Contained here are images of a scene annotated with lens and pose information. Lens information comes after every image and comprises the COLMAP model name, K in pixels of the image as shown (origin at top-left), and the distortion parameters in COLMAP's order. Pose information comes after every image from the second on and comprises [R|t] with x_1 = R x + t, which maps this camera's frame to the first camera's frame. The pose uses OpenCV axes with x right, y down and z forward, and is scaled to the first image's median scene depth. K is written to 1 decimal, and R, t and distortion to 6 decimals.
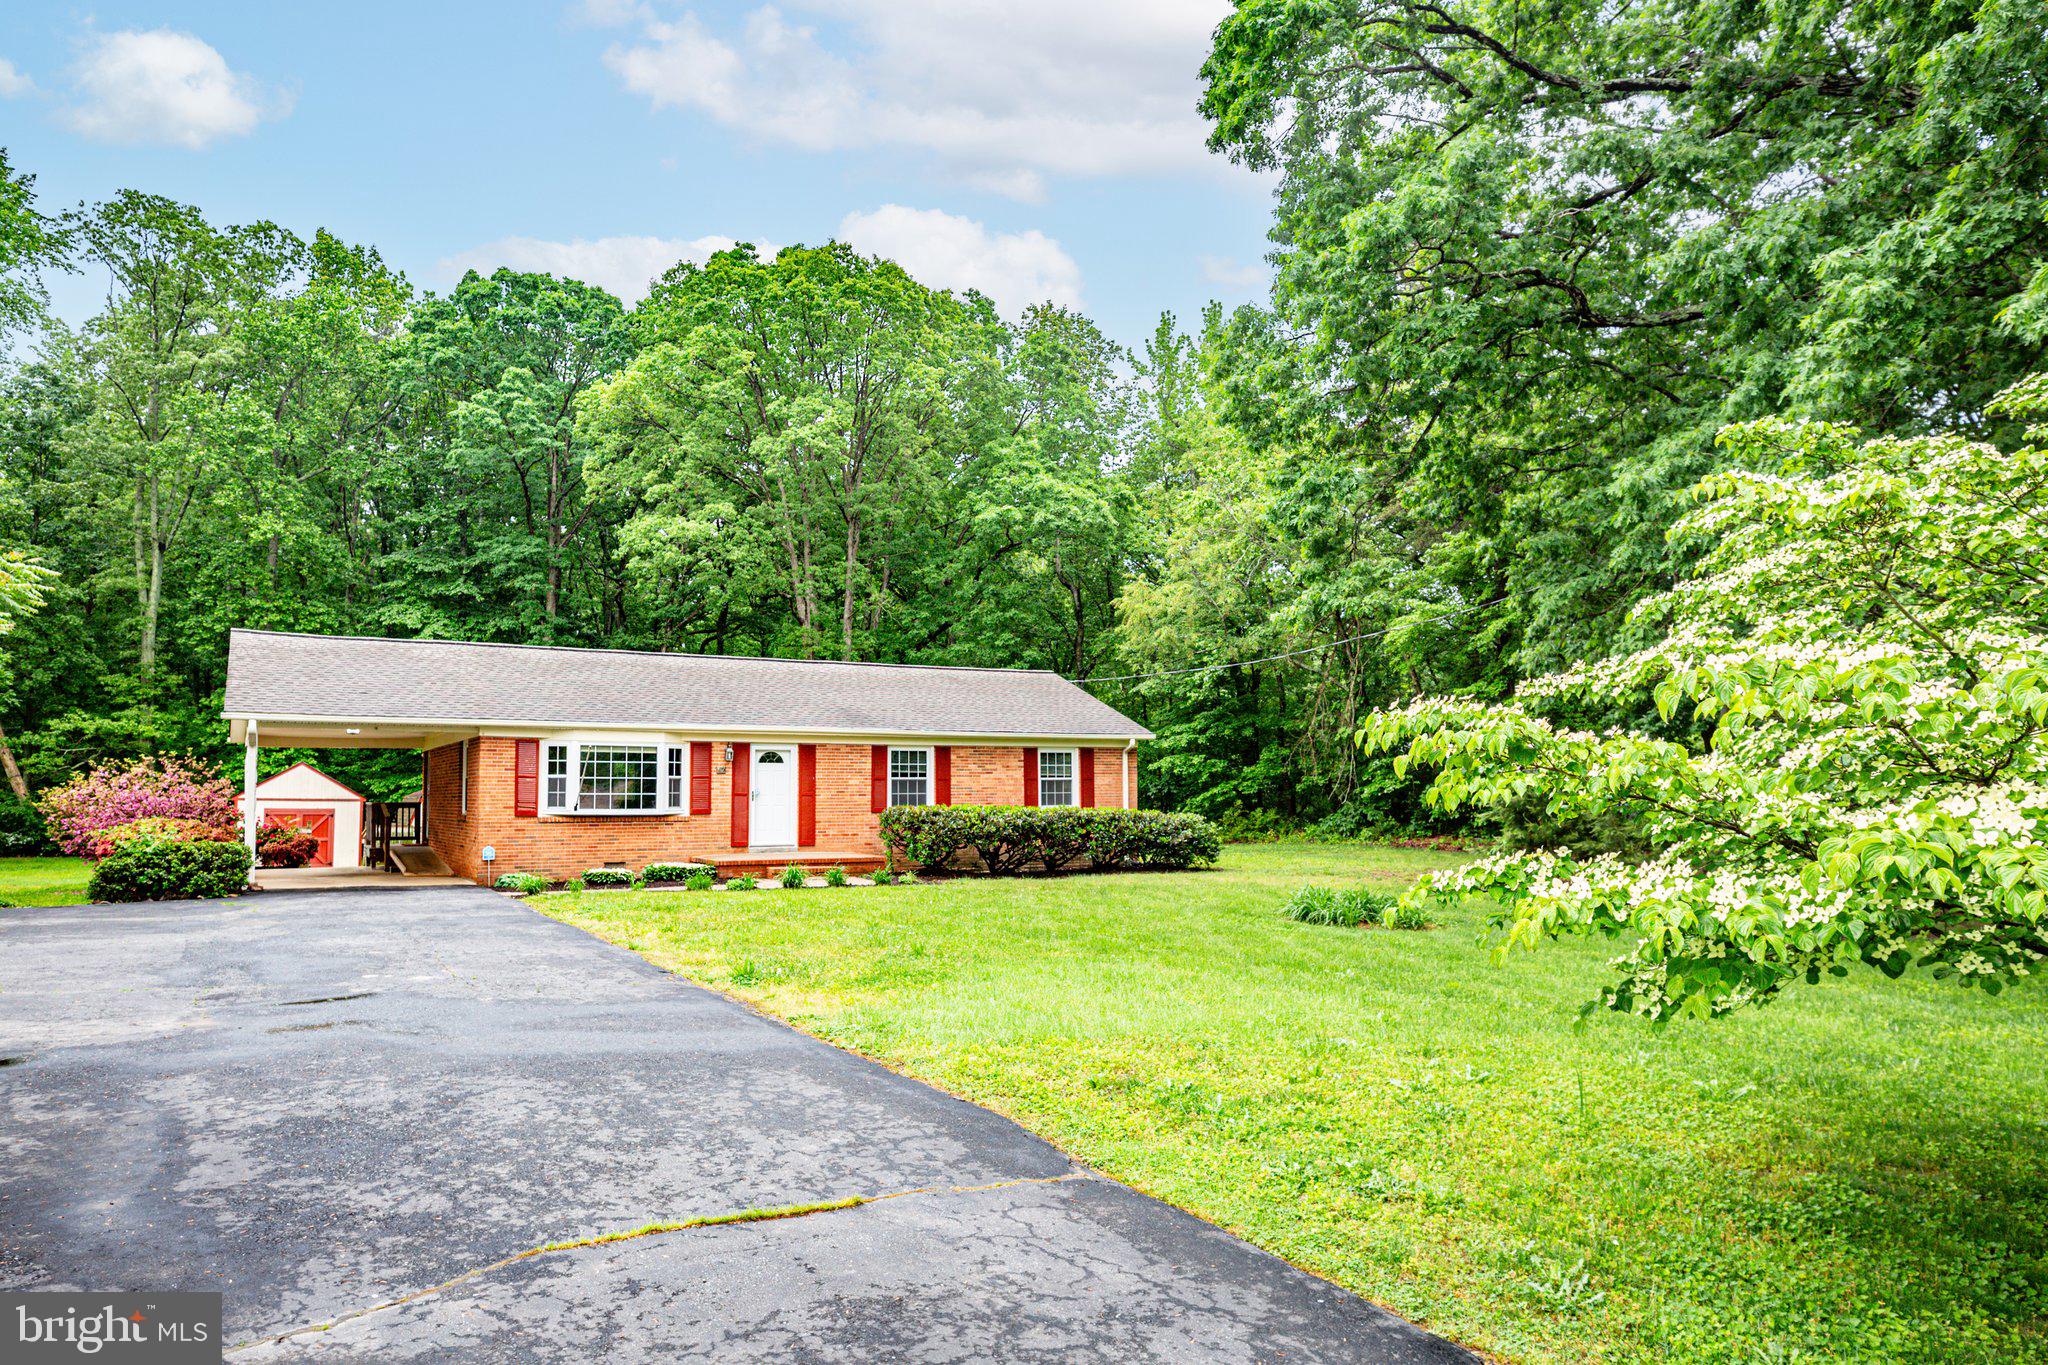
lens RADIAL K [[1307.6, 0, 968.9], [0, 1307.6, 709.7], [0, 0, 1]] dist [0.041873, 0.003949]
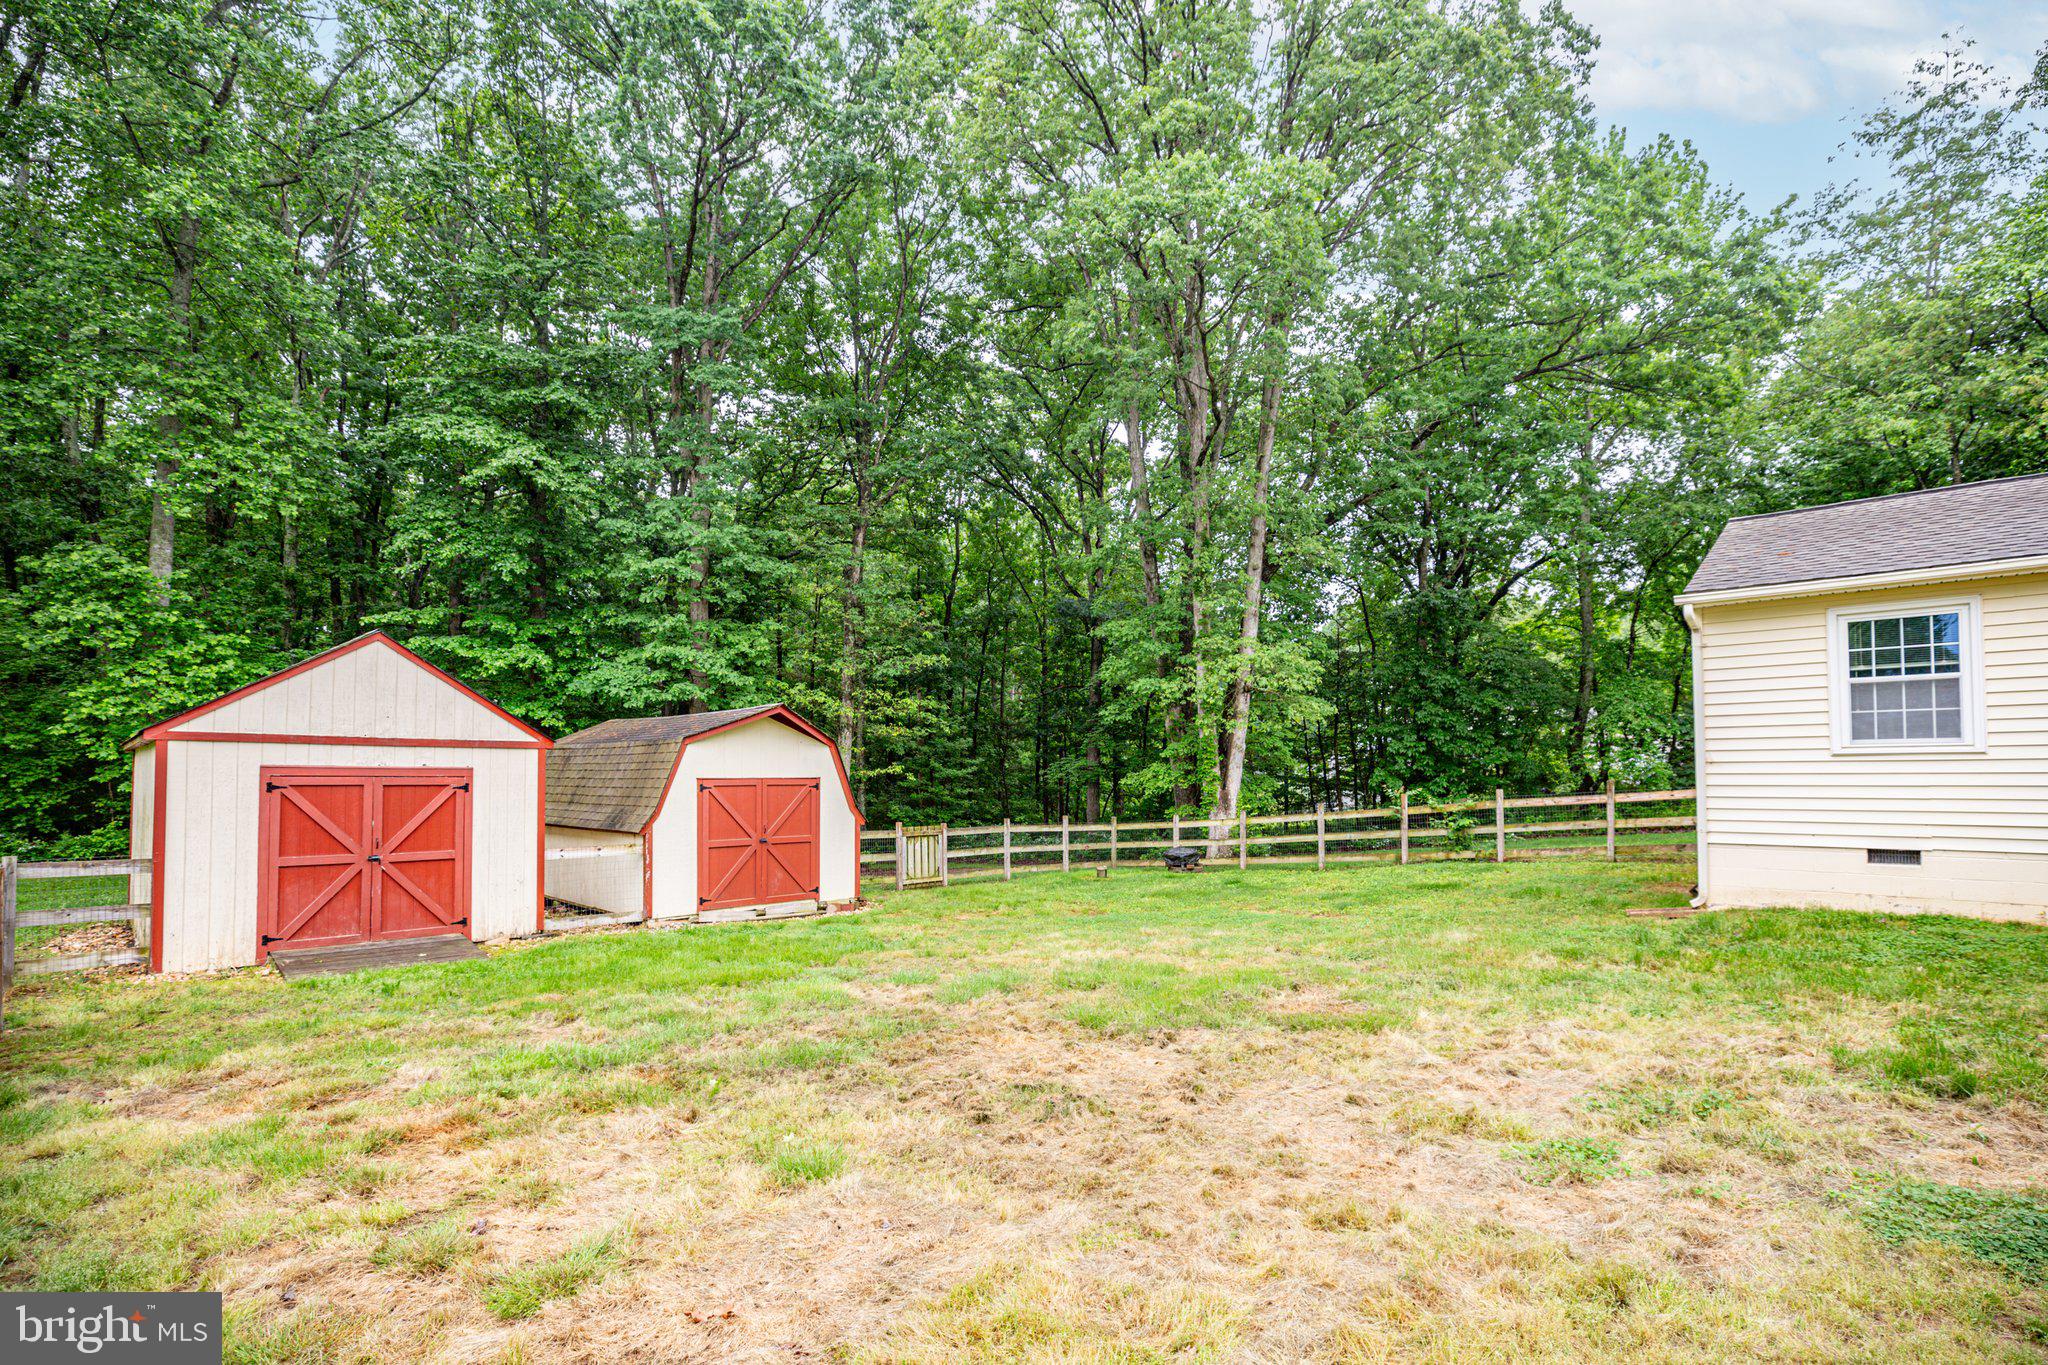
lens RADIAL K [[925.1, 0, 959.6], [0, 925.1, 729.1], [0, 0, 1]] dist [-0.000765, 0.002570]
pose [[0.964837, 0.004426, 0.262810, -0.441506], [-0.010496, 0.999709, 0.021698, 0.060821], [-0.262637, -0.023694, 0.964604, 0.762955]]
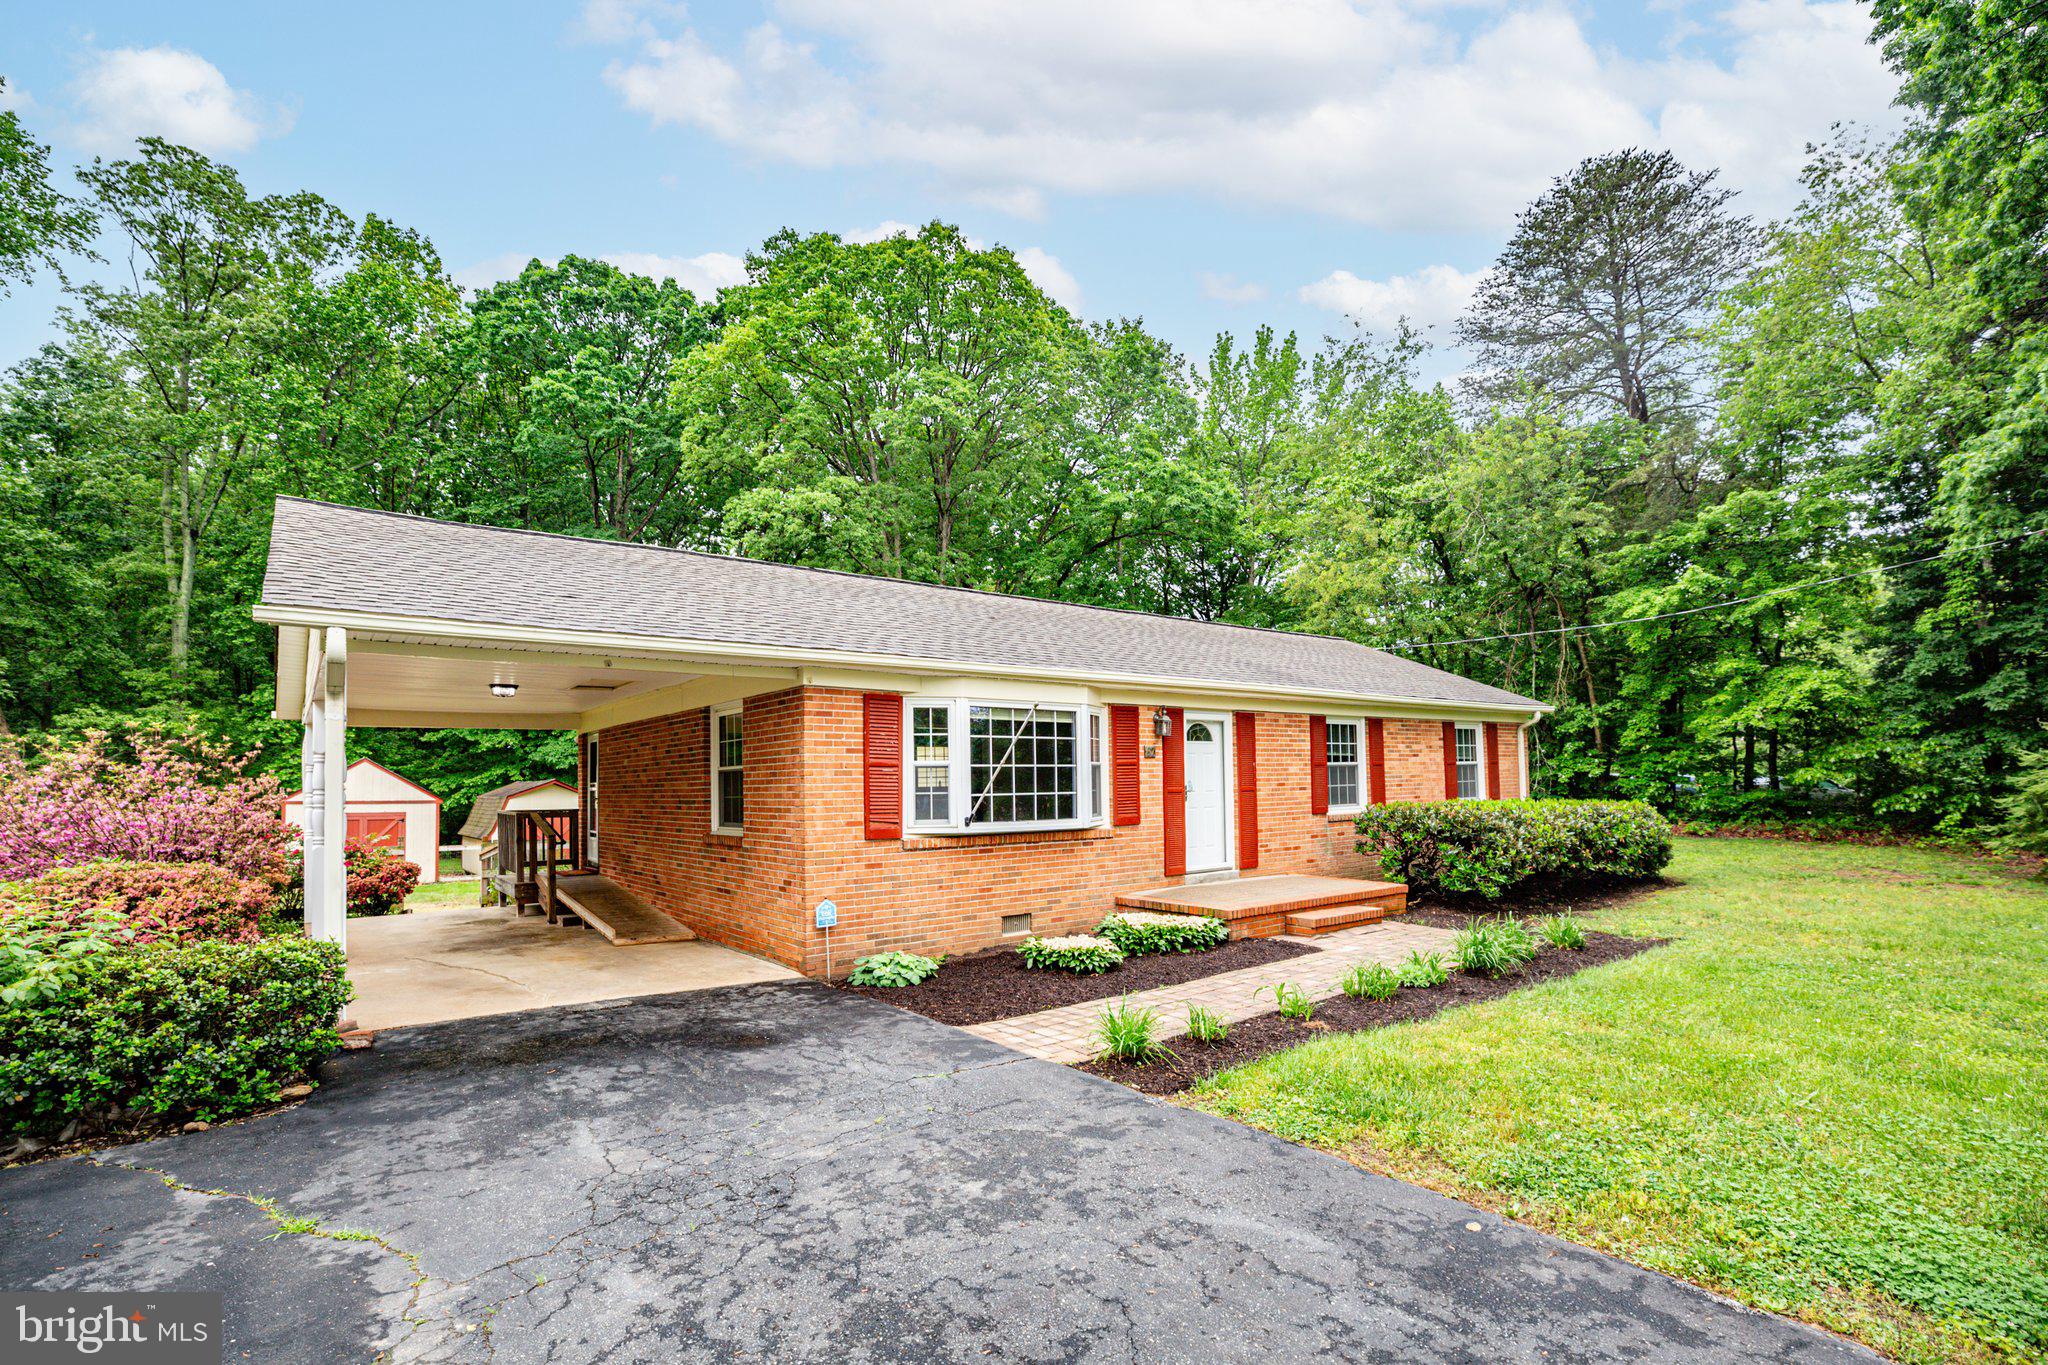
lens RADIAL K [[925.1, 0, 979.0], [0, 925.1, 735.0], [0, 0, 1]] dist [-0.000765, 0.002570]
pose [[0.989769, -0.007059, 0.142504, -0.206012], [0.005447, 0.999917, 0.011700, 0.020589], [-0.142575, -0.010804, 0.989725, 0.367618]]
